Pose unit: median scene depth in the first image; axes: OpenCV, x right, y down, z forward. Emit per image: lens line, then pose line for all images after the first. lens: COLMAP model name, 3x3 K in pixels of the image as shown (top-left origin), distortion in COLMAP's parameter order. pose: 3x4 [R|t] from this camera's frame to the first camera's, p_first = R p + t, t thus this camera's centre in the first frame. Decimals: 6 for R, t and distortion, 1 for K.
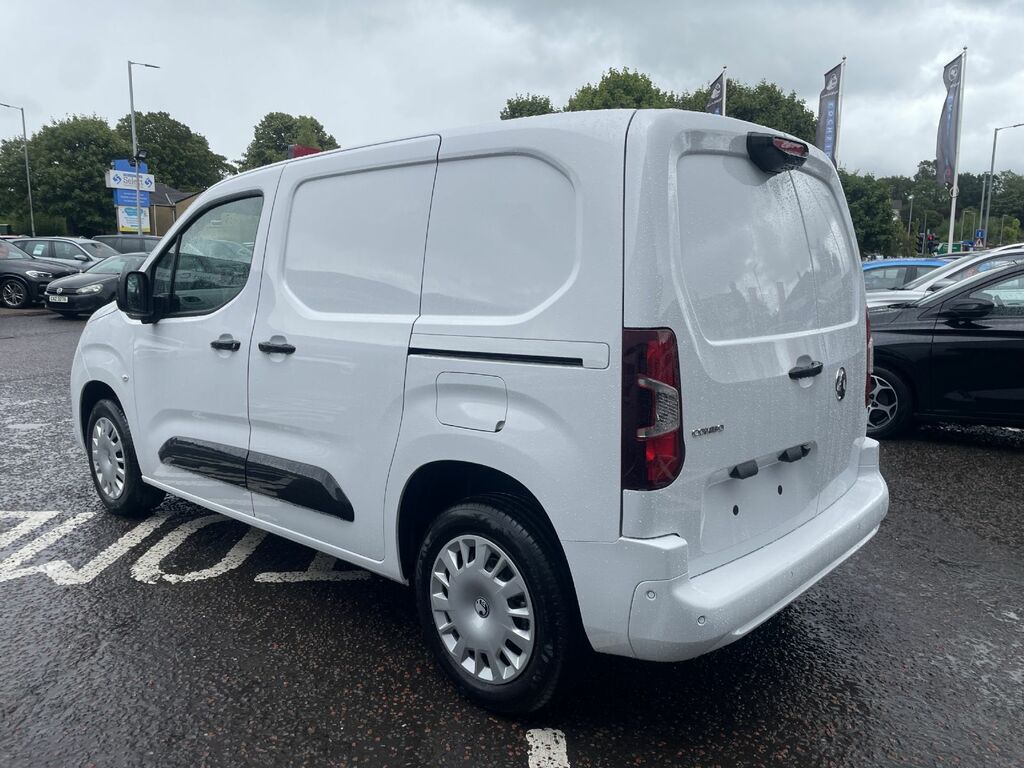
lens RADIAL K [[785.3, 0, 517.6], [0, 785.3, 350.1], [0, 0, 1]] dist [0.080551, -0.097388]
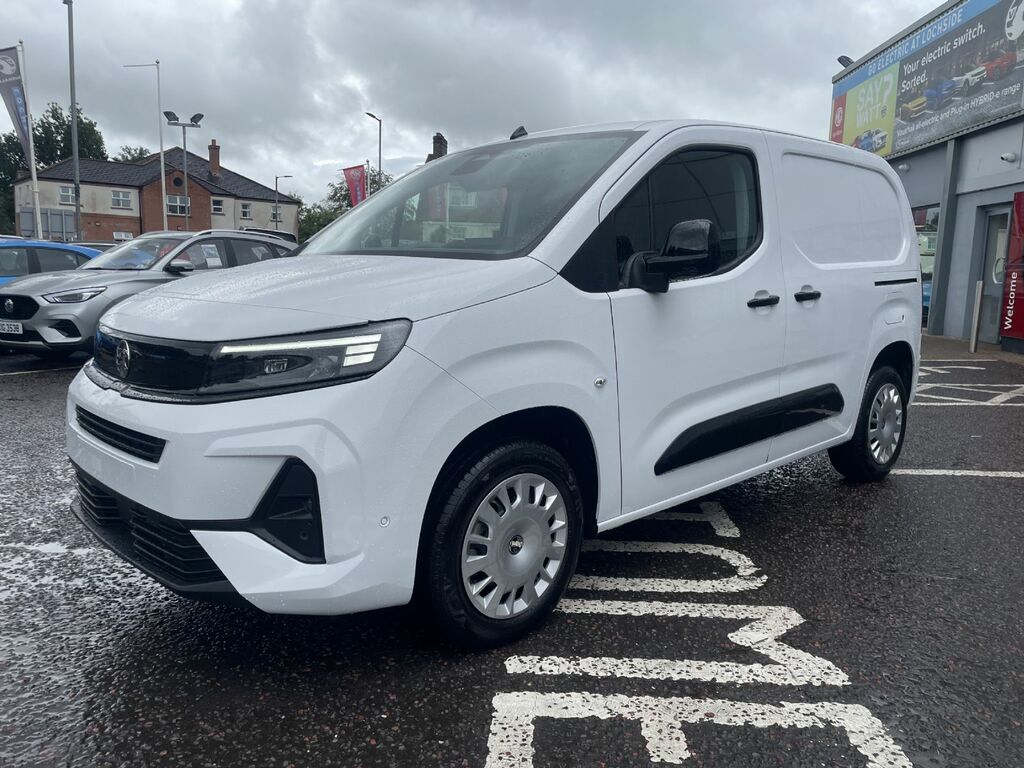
lens RADIAL K [[785.3, 0, 517.6], [0, 785.3, 350.1], [0, 0, 1]] dist [0.080551, -0.097388]
pose [[0.062087, -0.105837, 0.992443, -1.303590], [0.099162, 0.990096, 0.099383, -0.071081], [-0.993133, 0.092242, 0.071967, 1.169434]]
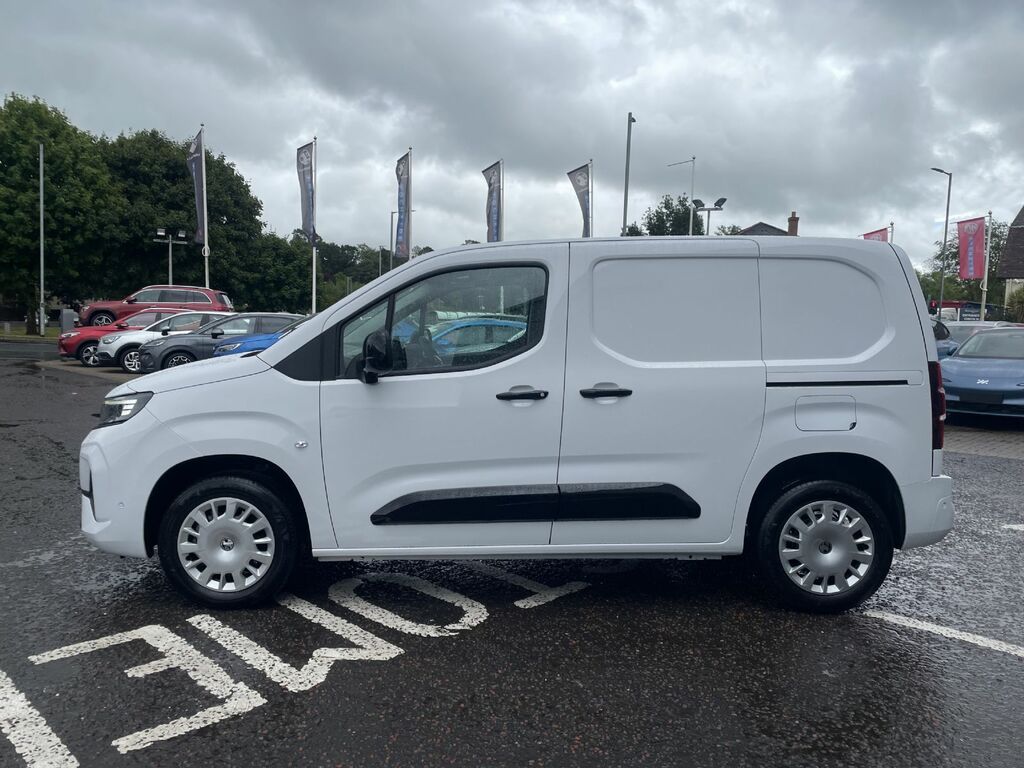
lens RADIAL K [[785.3, 0, 517.6], [0, 785.3, 350.1], [0, 0, 1]] dist [0.080551, -0.097388]
pose [[0.729585, -0.016986, 0.683679, -1.072320], [0.064955, 0.996893, -0.044549, -0.019868], [-0.680798, 0.076911, 0.728422, 0.173667]]
